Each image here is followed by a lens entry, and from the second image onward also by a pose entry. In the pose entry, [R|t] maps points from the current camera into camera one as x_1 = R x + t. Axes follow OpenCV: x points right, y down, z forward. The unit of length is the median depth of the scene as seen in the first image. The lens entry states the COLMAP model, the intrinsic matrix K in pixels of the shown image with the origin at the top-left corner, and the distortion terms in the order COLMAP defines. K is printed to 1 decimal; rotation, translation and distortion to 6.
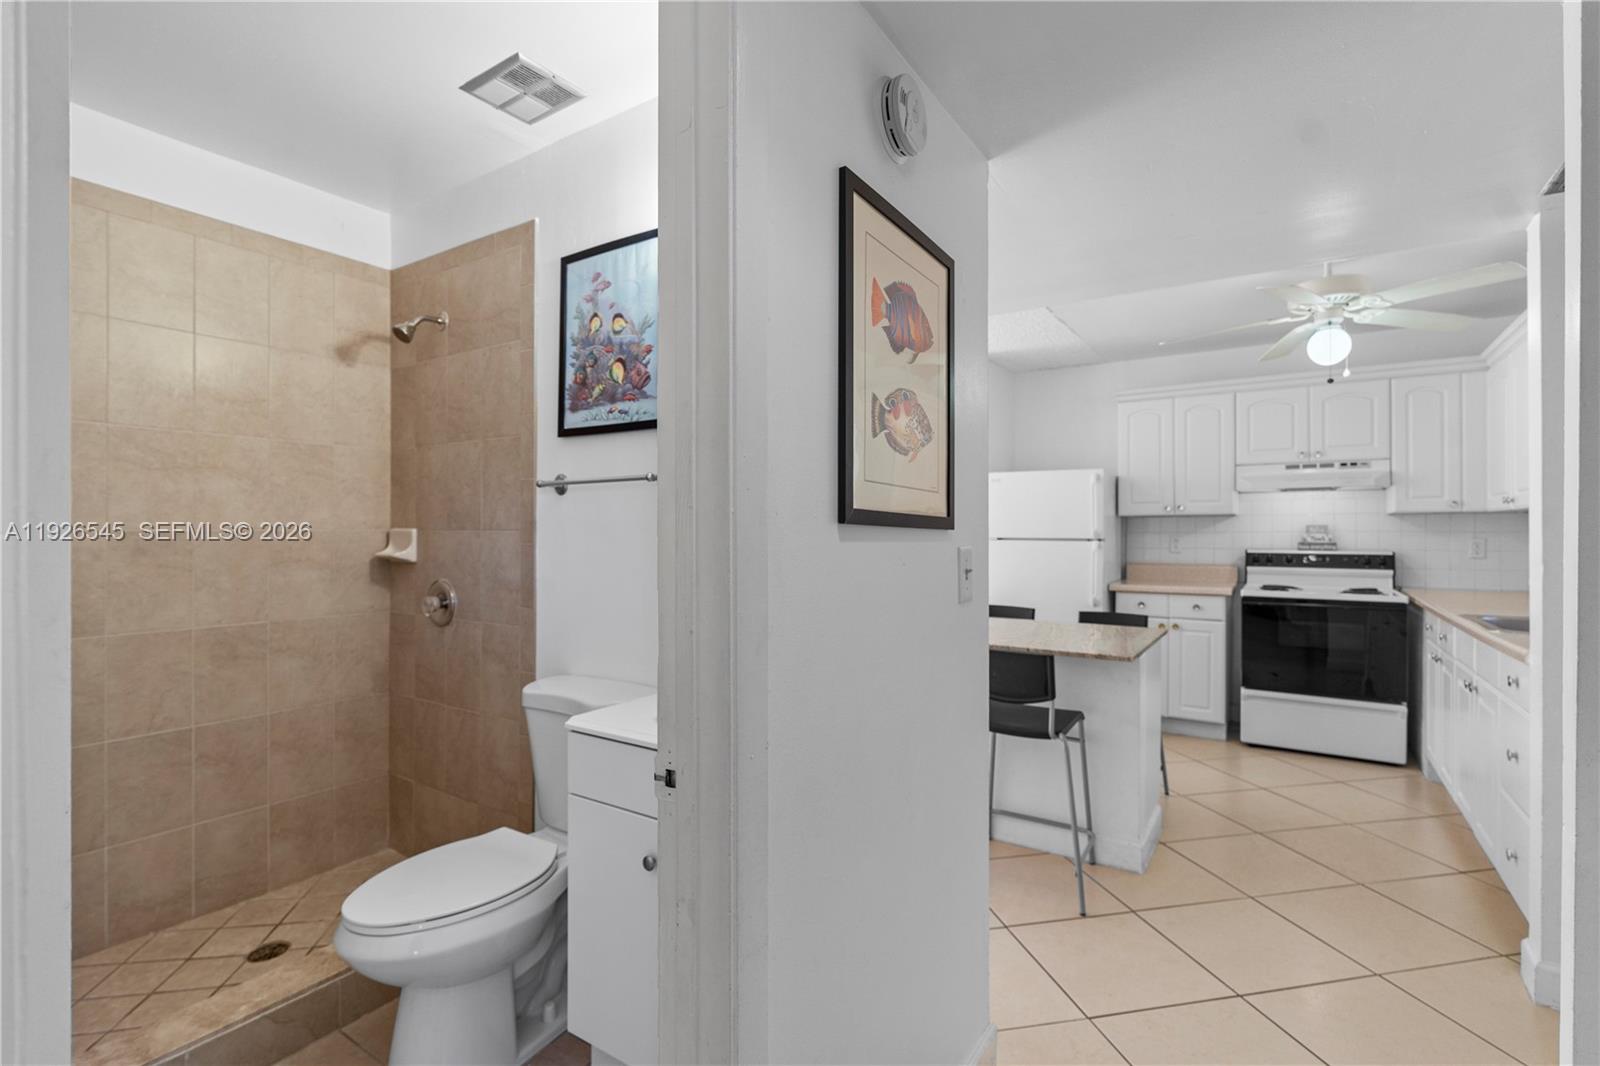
lens RADIAL K [[748.9, 0, 806.9], [0, 748.9, 525.3], [0, 0, 1]] dist [-0.002767, -0.000151]
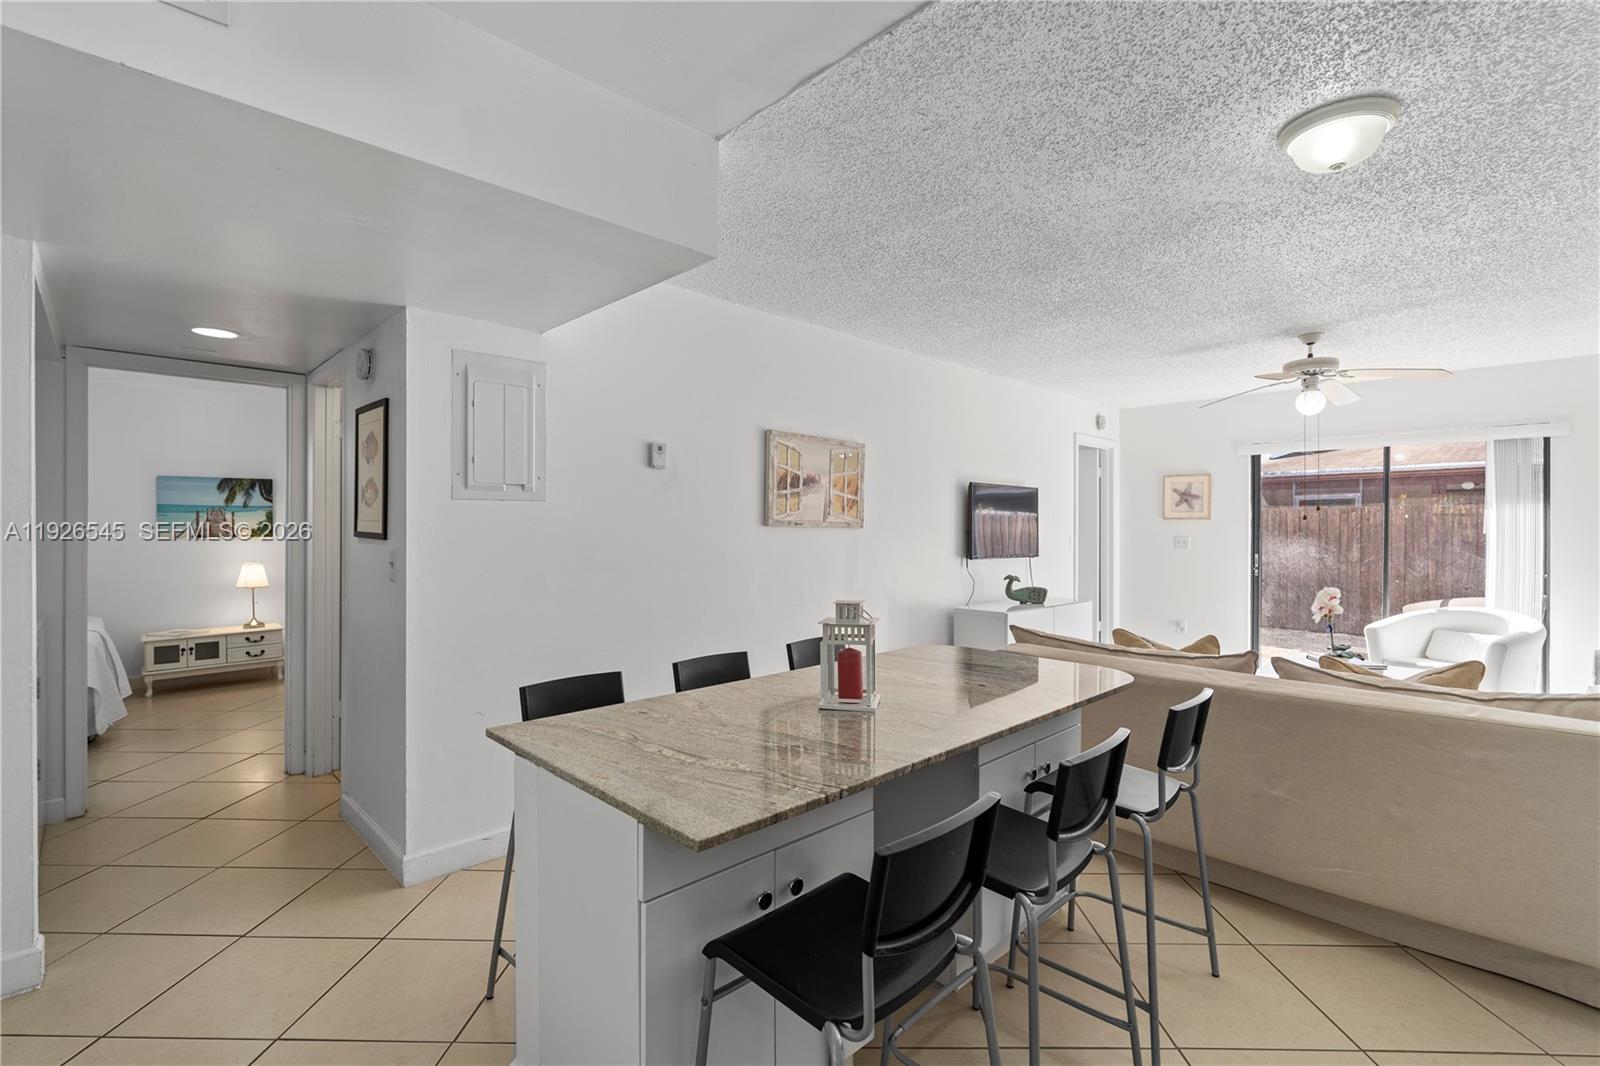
lens RADIAL K [[722.1, 0, 800.0], [0, 722.1, 533.0], [0, 0, 1]] dist [-0.005675, -0.000239]
pose [[-0.227135, 0.006501, -0.973842, 0.600721], [0.004935, 0.999973, 0.005525, -0.006022], [0.973851, -0.003551, -0.227161, 0.844828]]
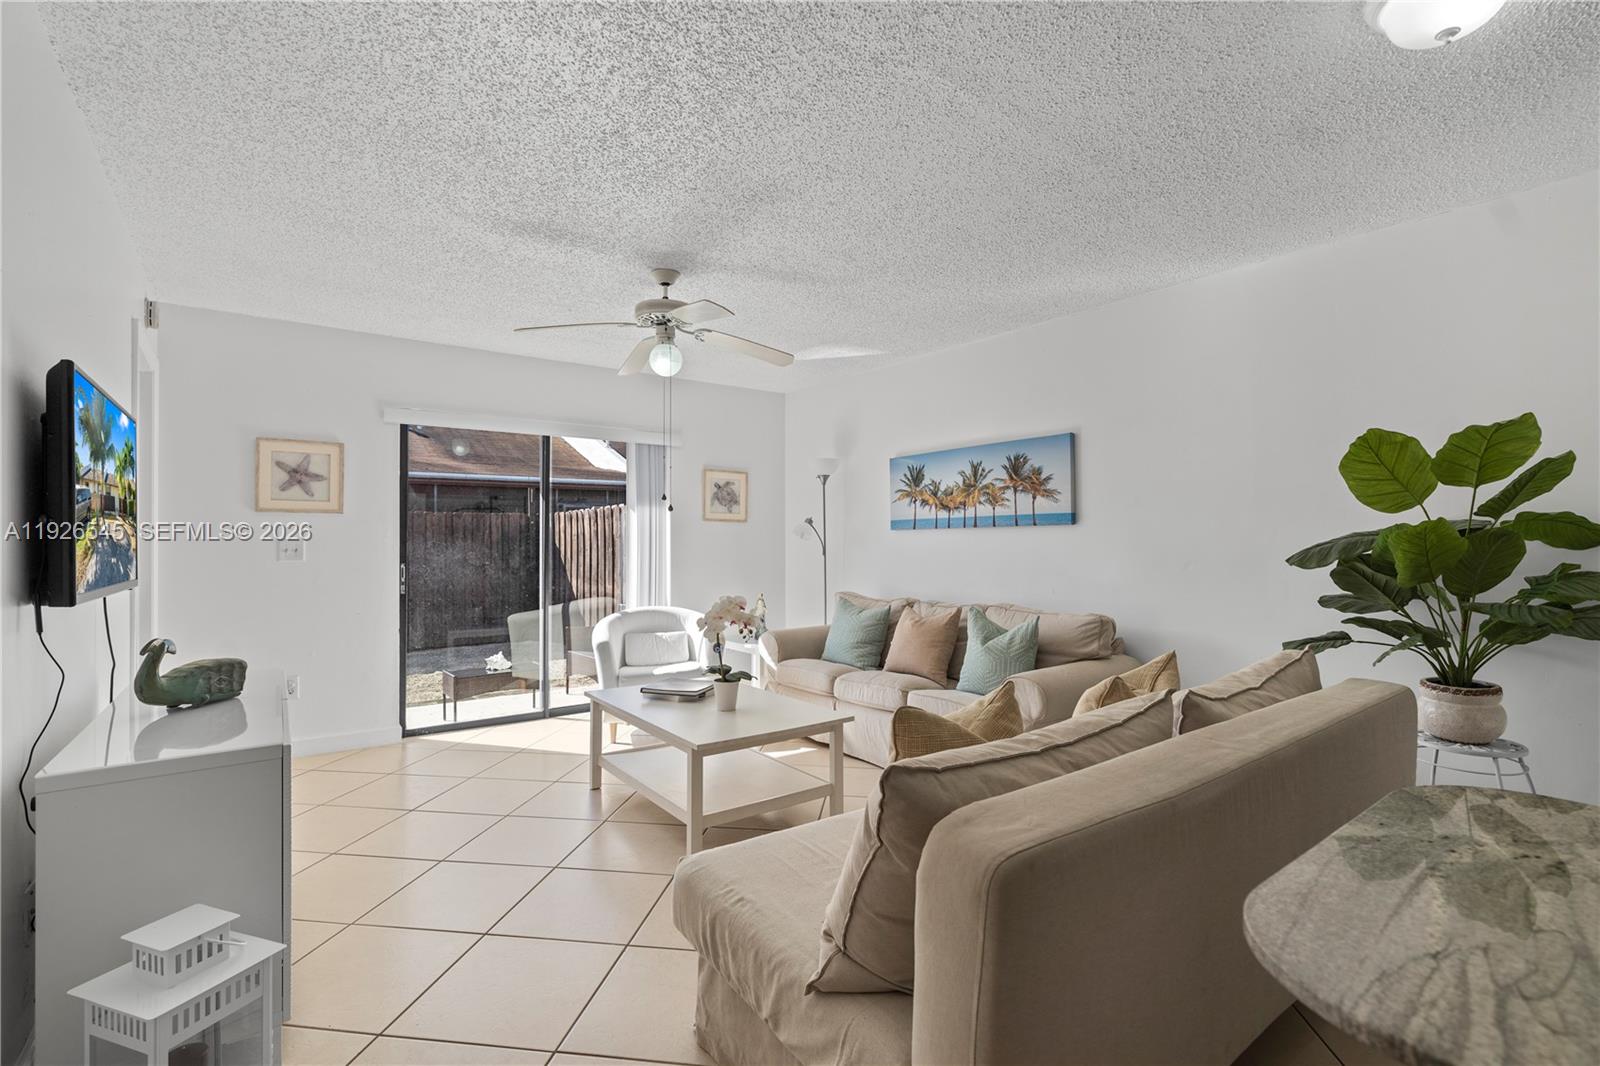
lens RADIAL K [[726.9, 0, 805.1], [0, 726.9, 523.7], [0, 0, 1]] dist [-0.004447, 0.000256]
pose [[0.941614, -0.011145, -0.336509, -0.112054], [0.006225, 0.999857, -0.015695, 0.010887], [0.336636, 0.012684, 0.941549, 0.629871]]
